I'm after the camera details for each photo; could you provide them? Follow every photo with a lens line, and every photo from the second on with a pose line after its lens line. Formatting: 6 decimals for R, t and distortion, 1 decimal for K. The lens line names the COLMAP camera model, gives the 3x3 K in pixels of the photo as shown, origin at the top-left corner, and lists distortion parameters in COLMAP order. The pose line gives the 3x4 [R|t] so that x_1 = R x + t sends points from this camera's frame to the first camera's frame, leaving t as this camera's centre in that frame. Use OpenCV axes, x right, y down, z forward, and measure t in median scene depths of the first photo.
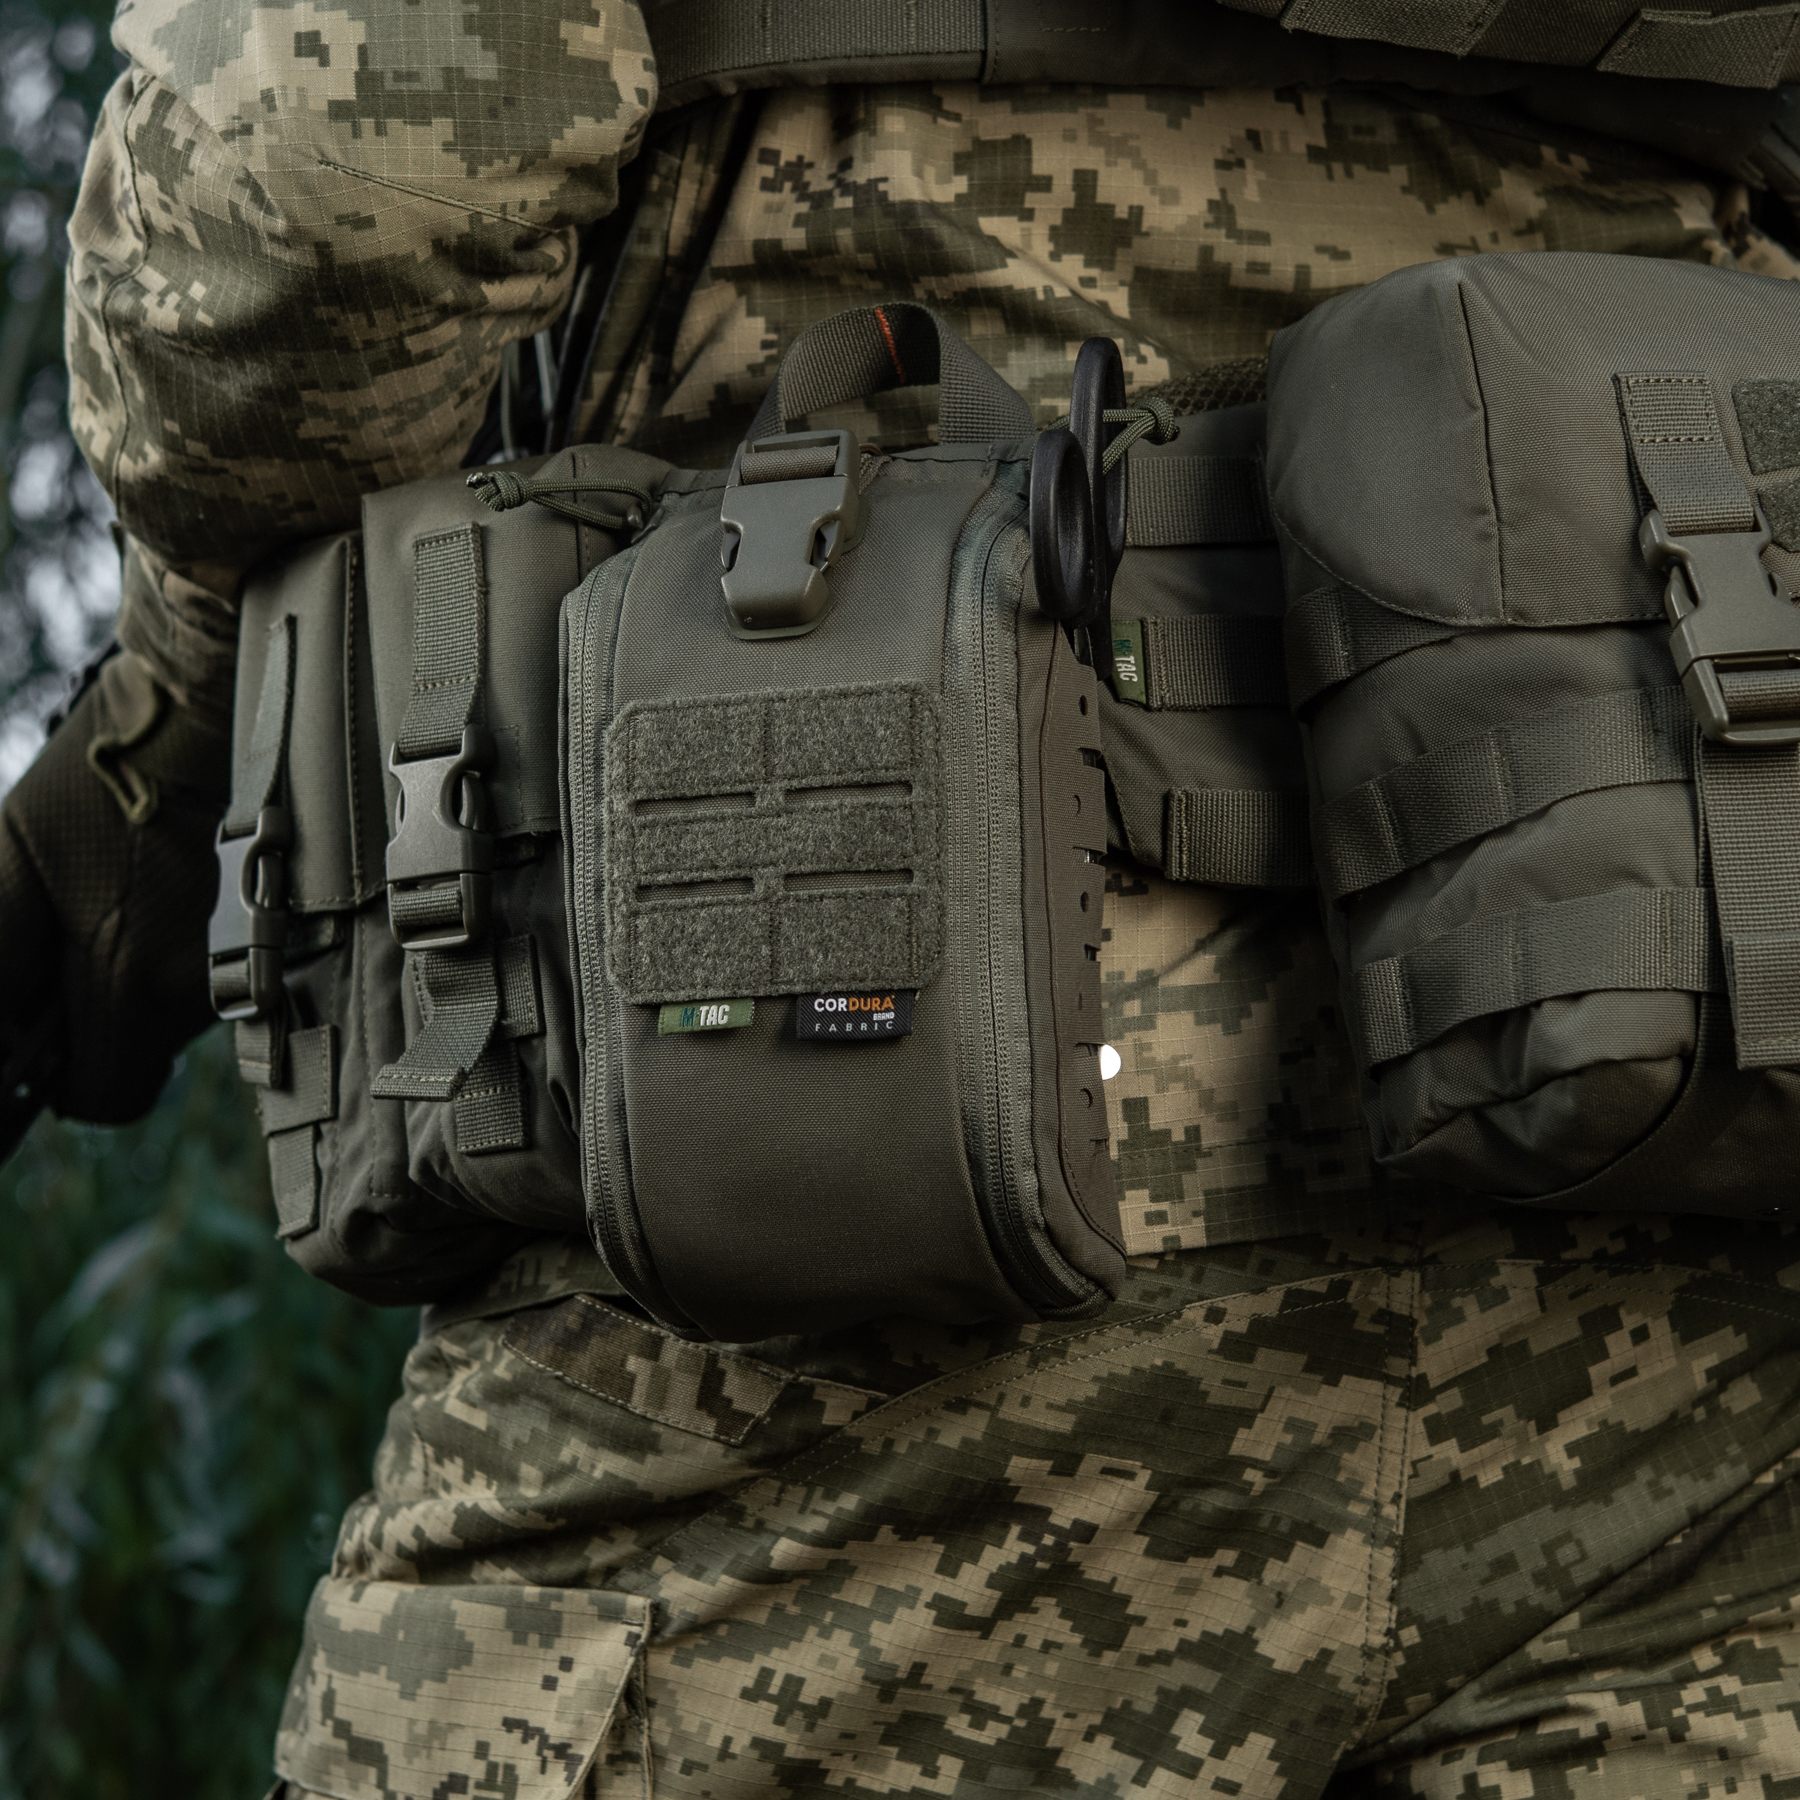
lens RADIAL K [[4529.1, 0, 900.0], [0, 4529.1, 900.0], [0, 0, 1]] dist [-0.098533, 1.259682]
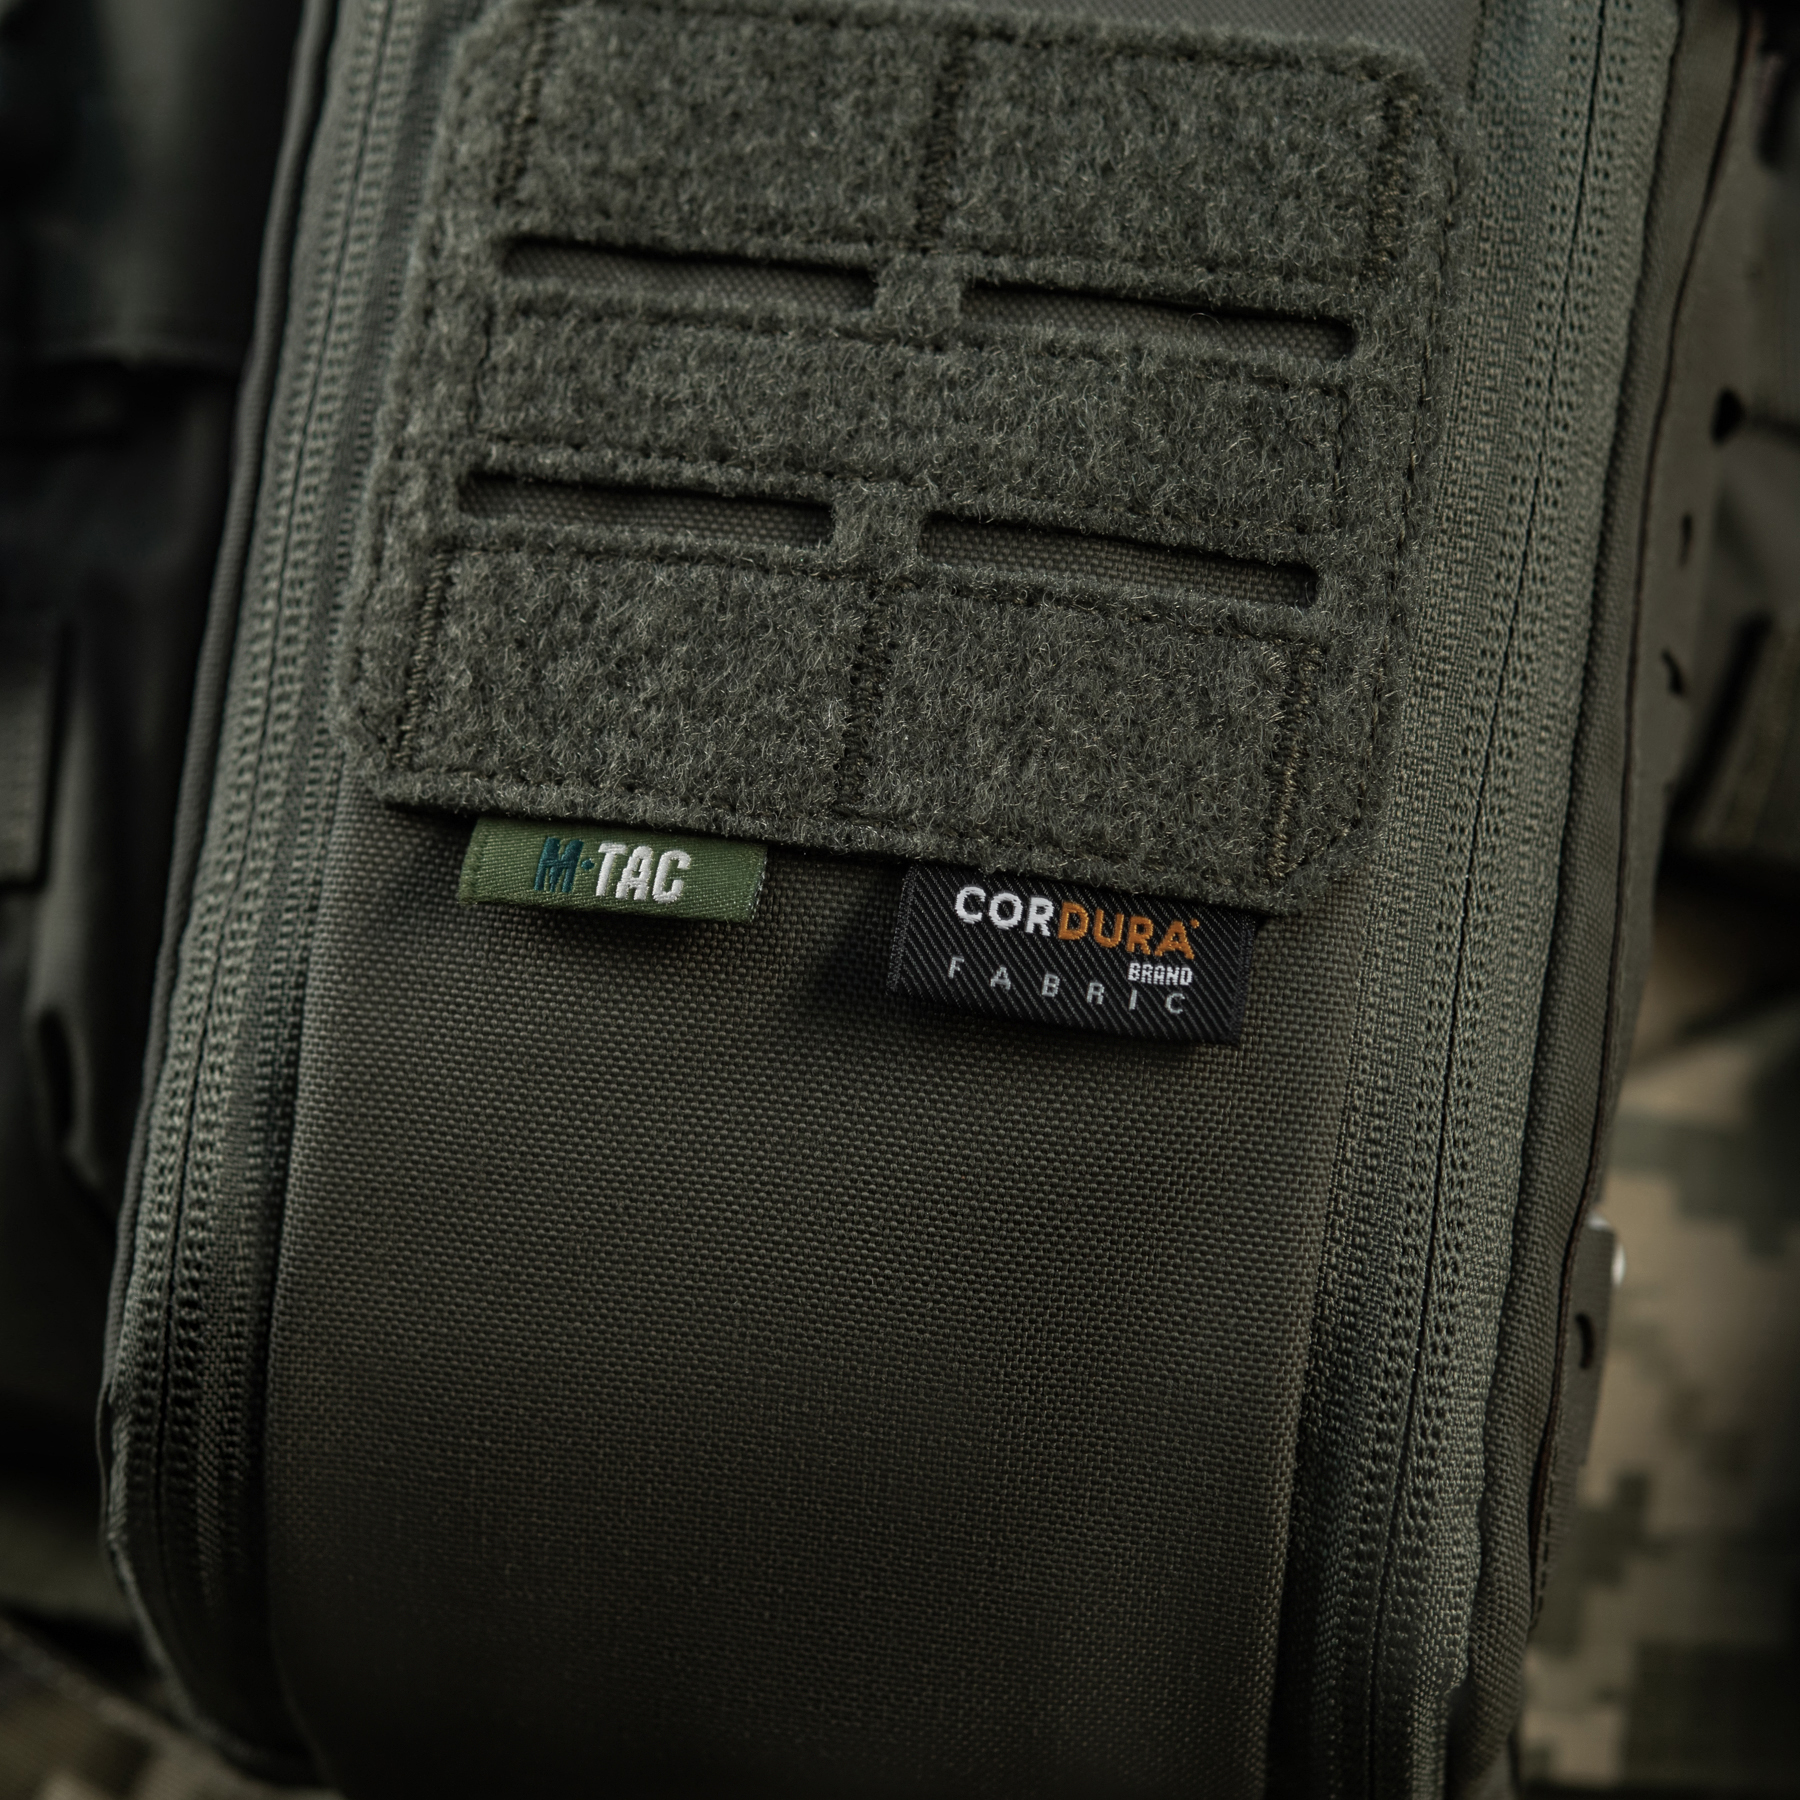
lens RADIAL K [[4569.4, 0, 828.7], [0, 4569.4, 897.8], [0, 0, 1]] dist [-0.006045, -0.076263]
pose [[0.966204, 0.212627, 0.145737, -0.075402], [-0.201747, 0.975661, -0.085929, 0.052648], [-0.160461, 0.053623, 0.985585, 0.656954]]
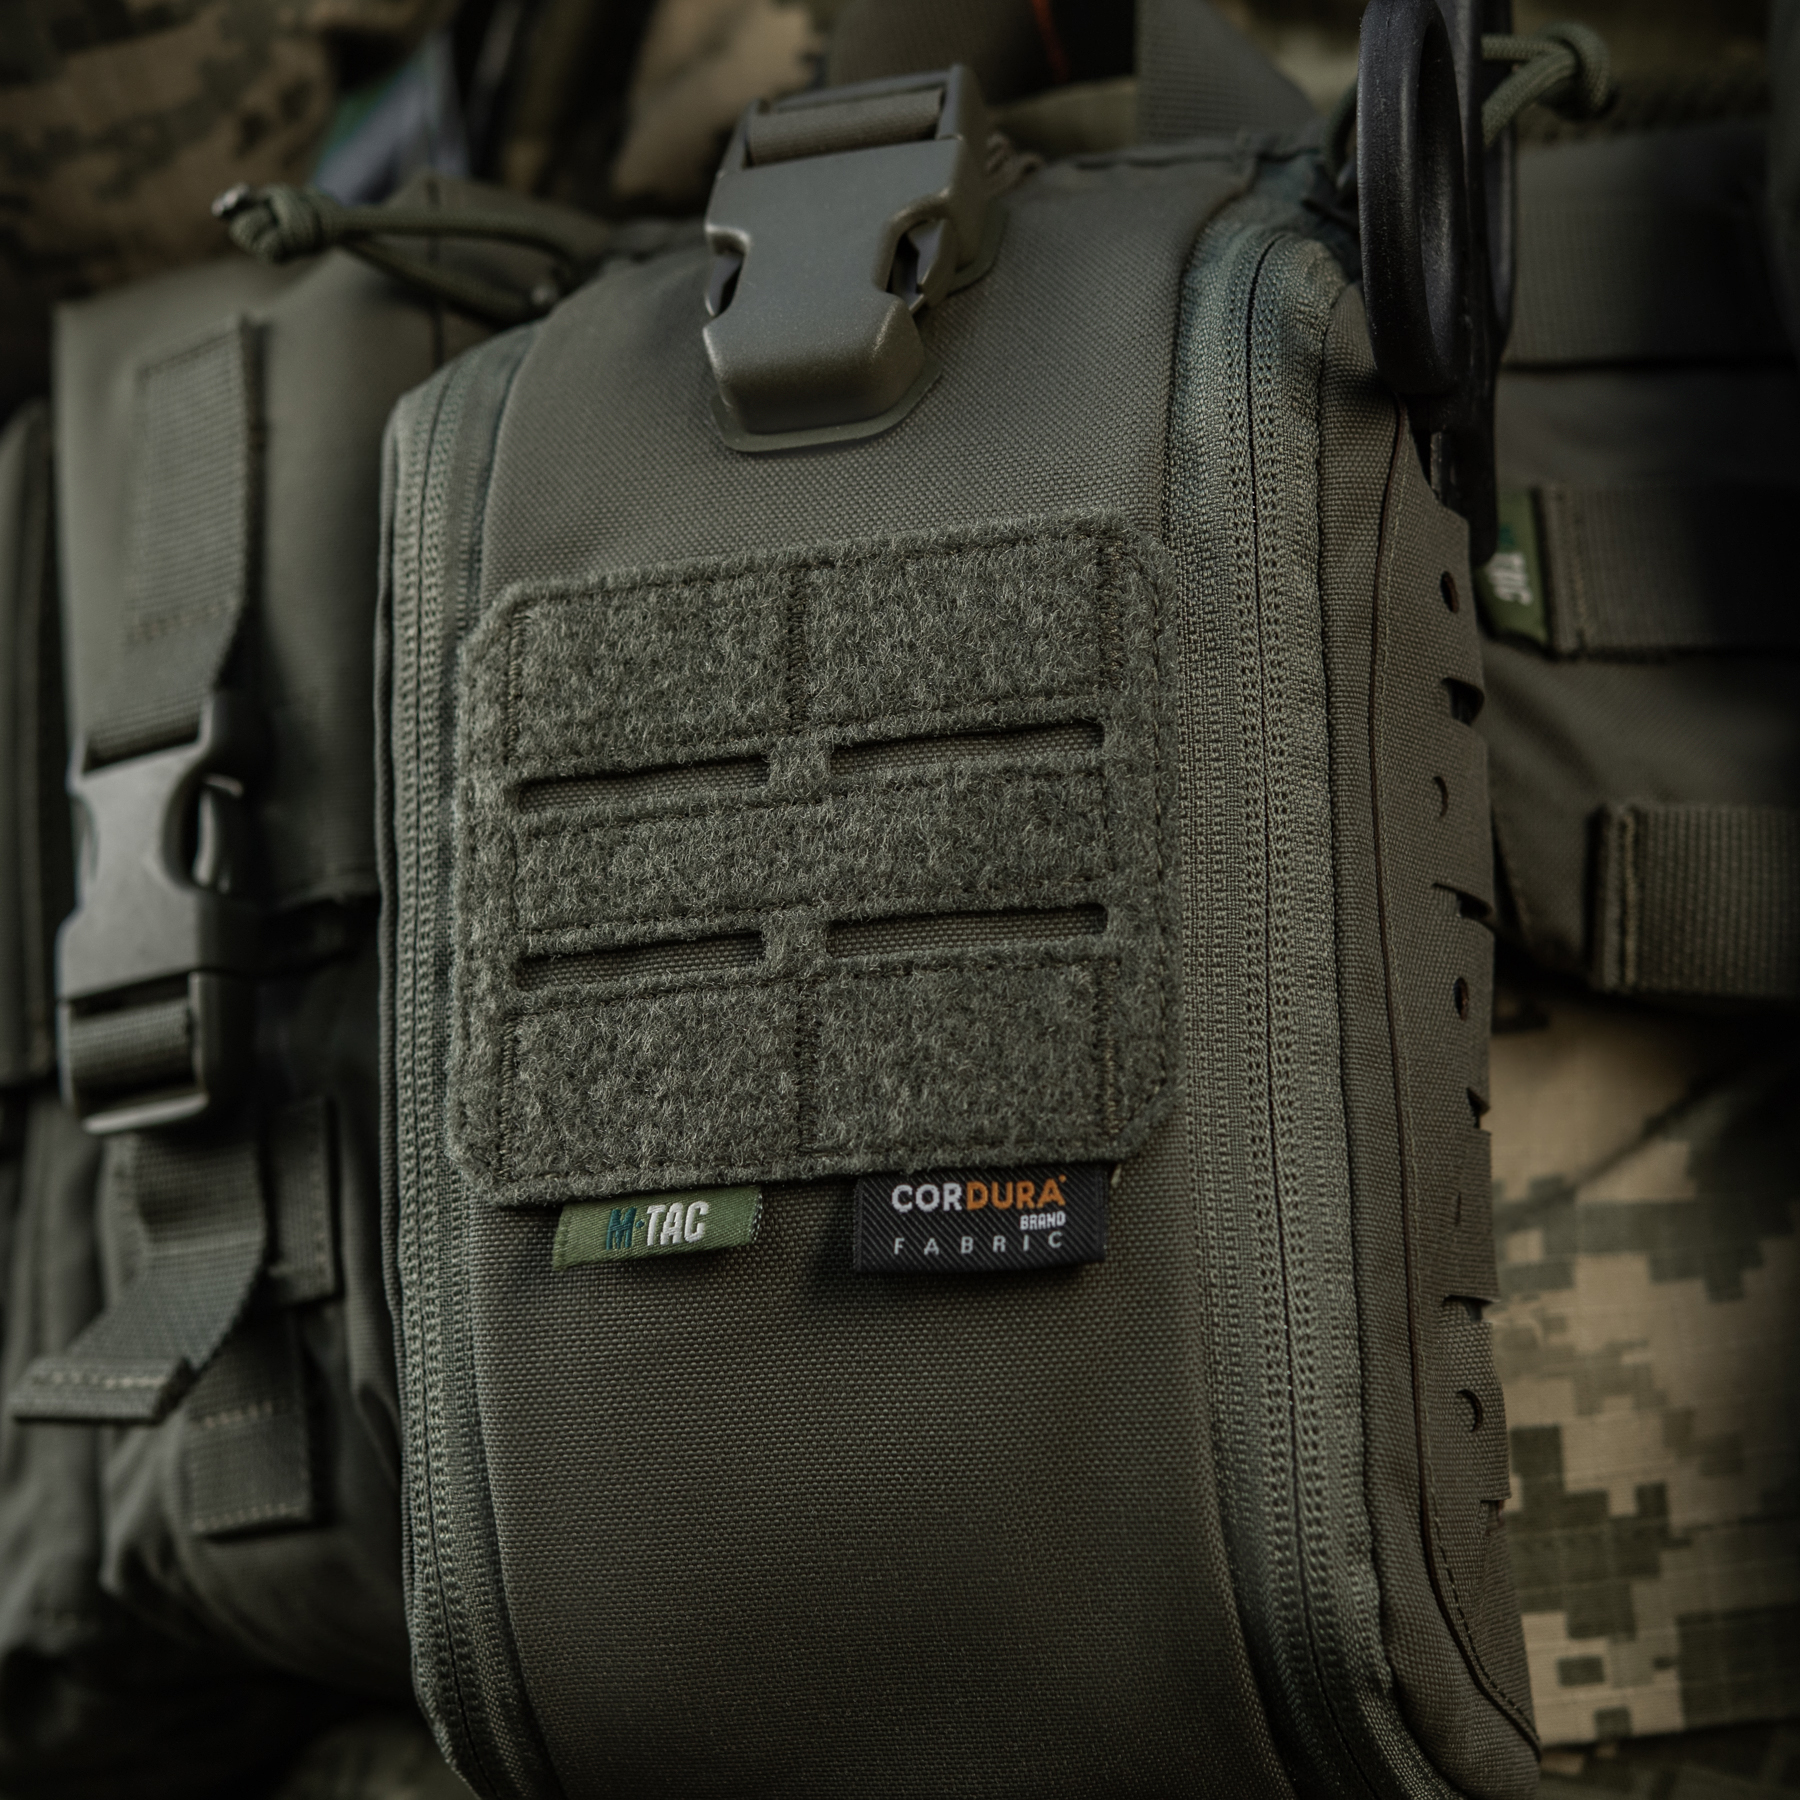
lens RADIAL K [[4529.1, 0, 900.0], [0, 4529.1, 900.0], [0, 0, 1]] dist [-0.098533, 1.259682]
pose [[0.999837, 0.001647, -0.017972, -0.009623], [-0.003467, 0.994806, -0.101730, 0.039081], [0.017711, 0.101776, 0.994650, 0.527743]]
